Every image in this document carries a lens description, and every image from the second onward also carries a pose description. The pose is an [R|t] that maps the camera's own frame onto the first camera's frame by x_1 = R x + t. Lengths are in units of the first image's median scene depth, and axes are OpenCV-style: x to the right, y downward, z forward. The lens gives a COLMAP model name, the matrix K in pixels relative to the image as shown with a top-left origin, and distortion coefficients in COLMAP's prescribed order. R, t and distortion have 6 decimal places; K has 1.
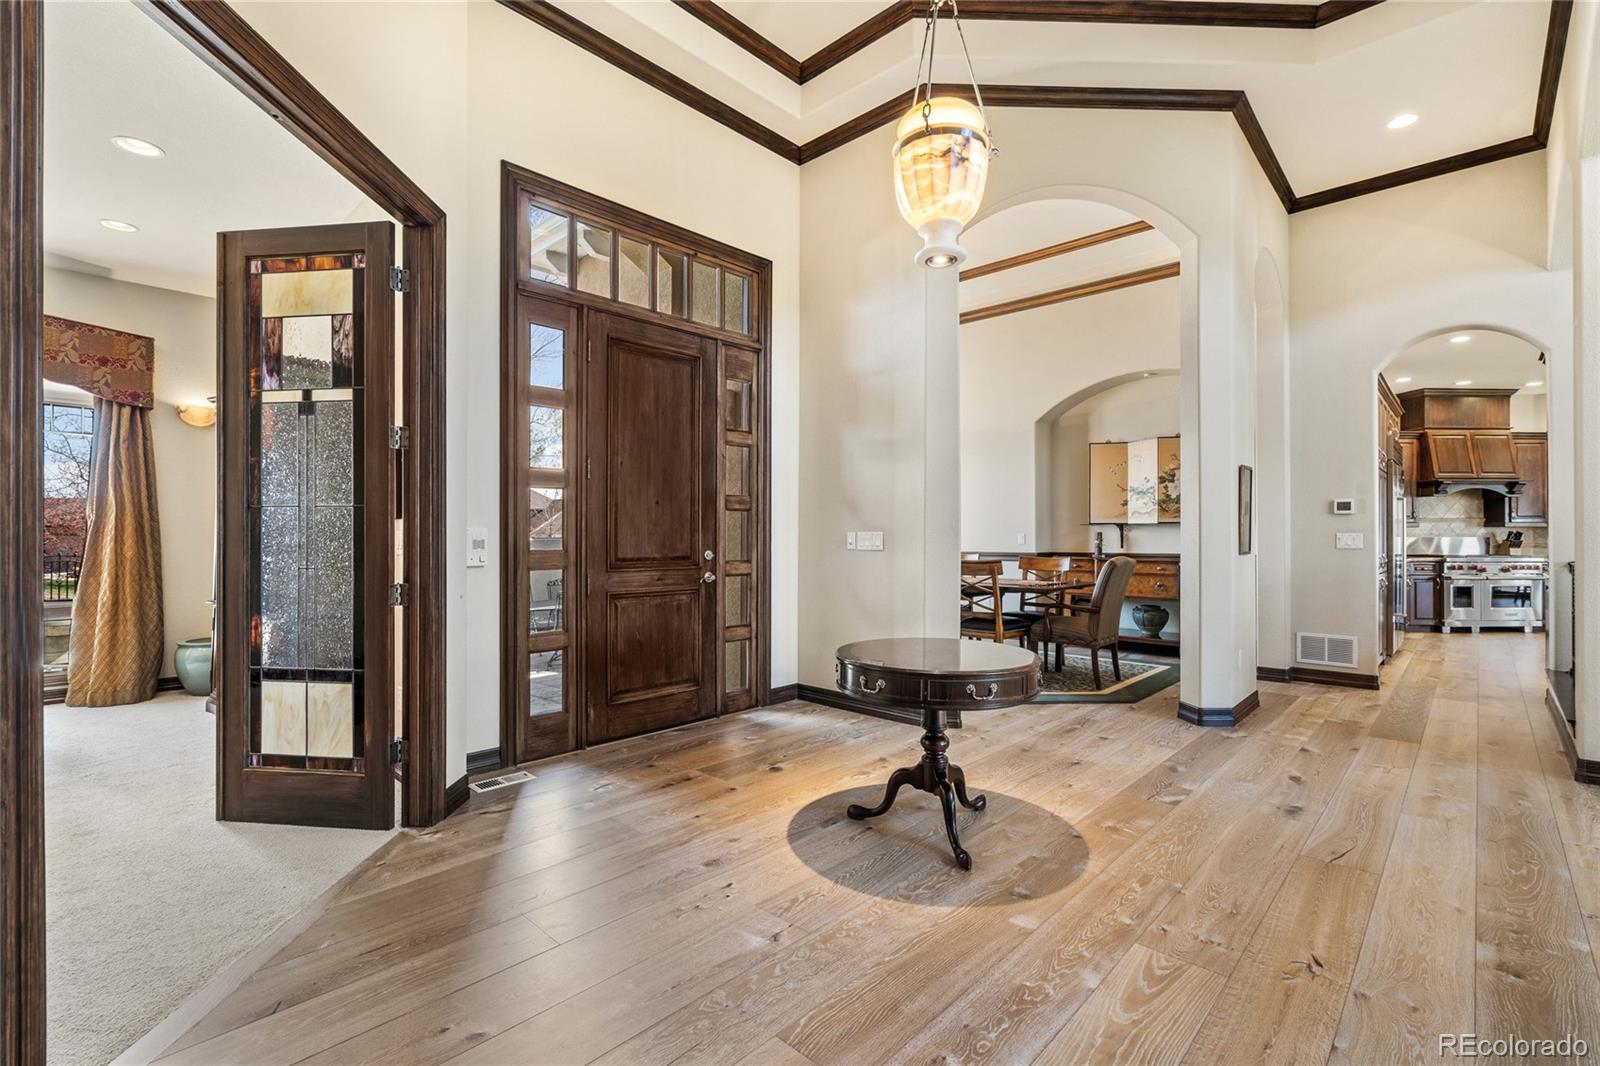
lens RADIAL K [[725.3, 0, 808.2], [0, 725.3, 526.0], [0, 0, 1]] dist [-0.003493, 0.001128]
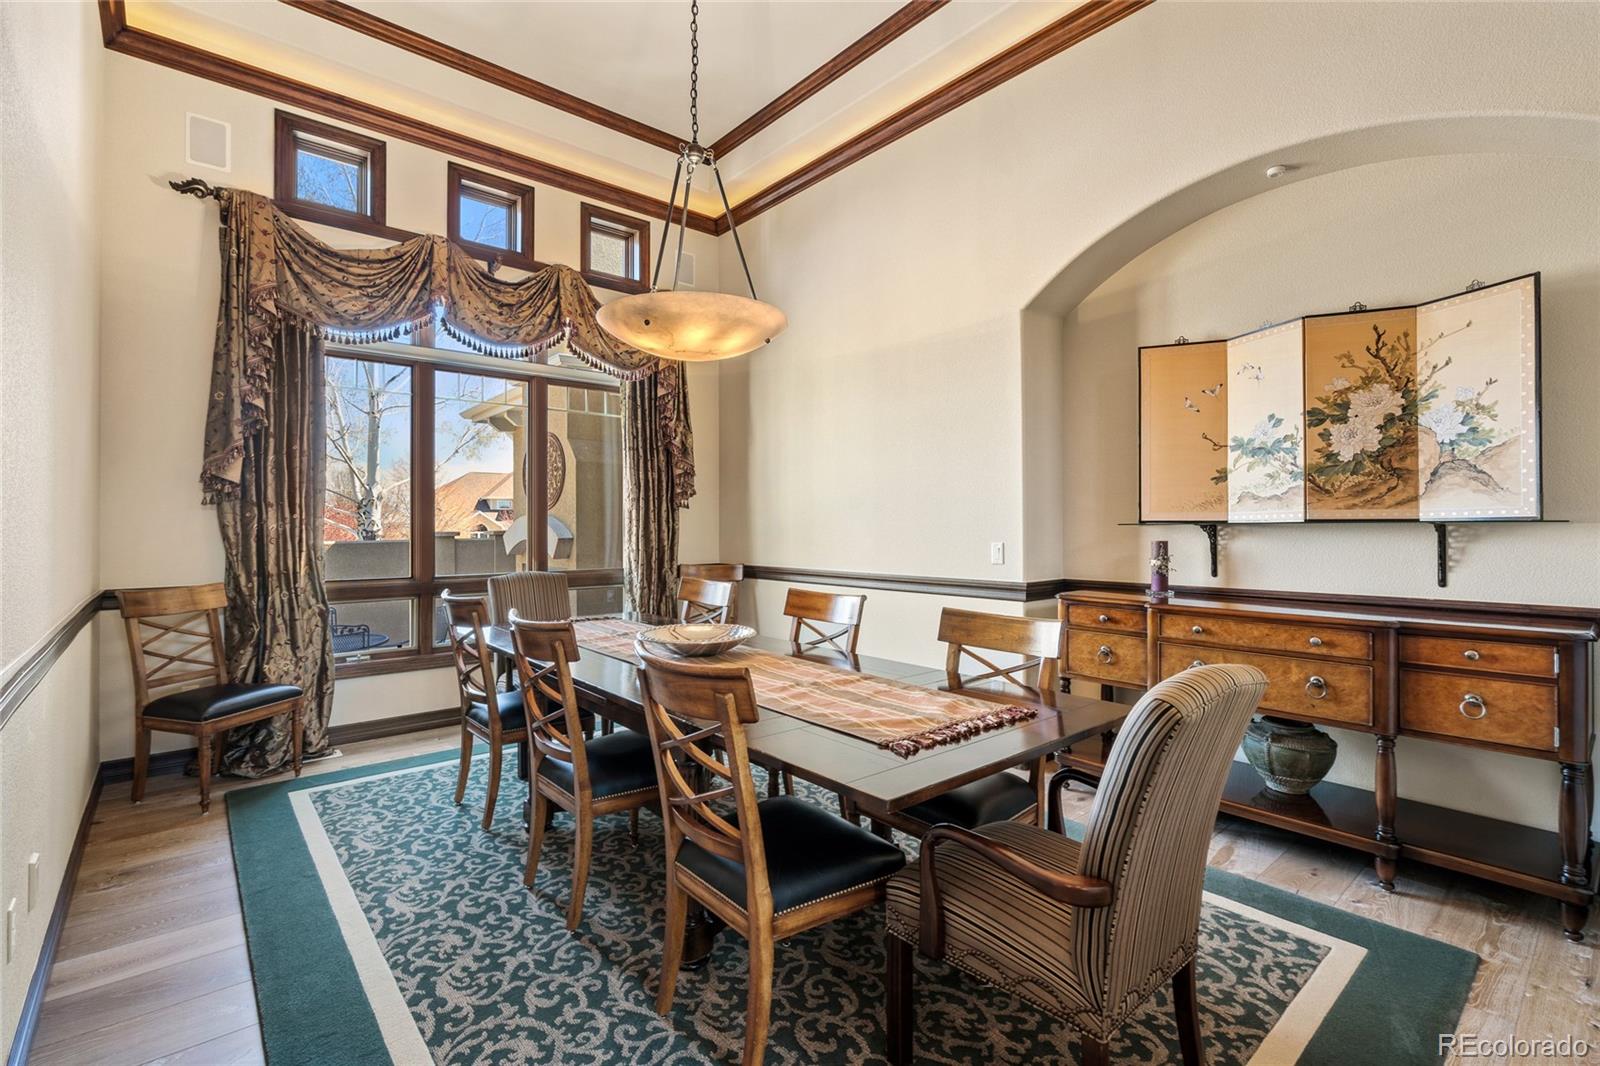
lens RADIAL K [[725.3, 0, 806.3], [0, 725.3, 521.0], [0, 0, 1]] dist [-0.003493, 0.001128]
pose [[0.994521, -0.003363, -0.104480, 0.382295], [0.003878, 0.999981, 0.004729, -0.011850], [0.104462, -0.005108, 0.994516, 0.880824]]
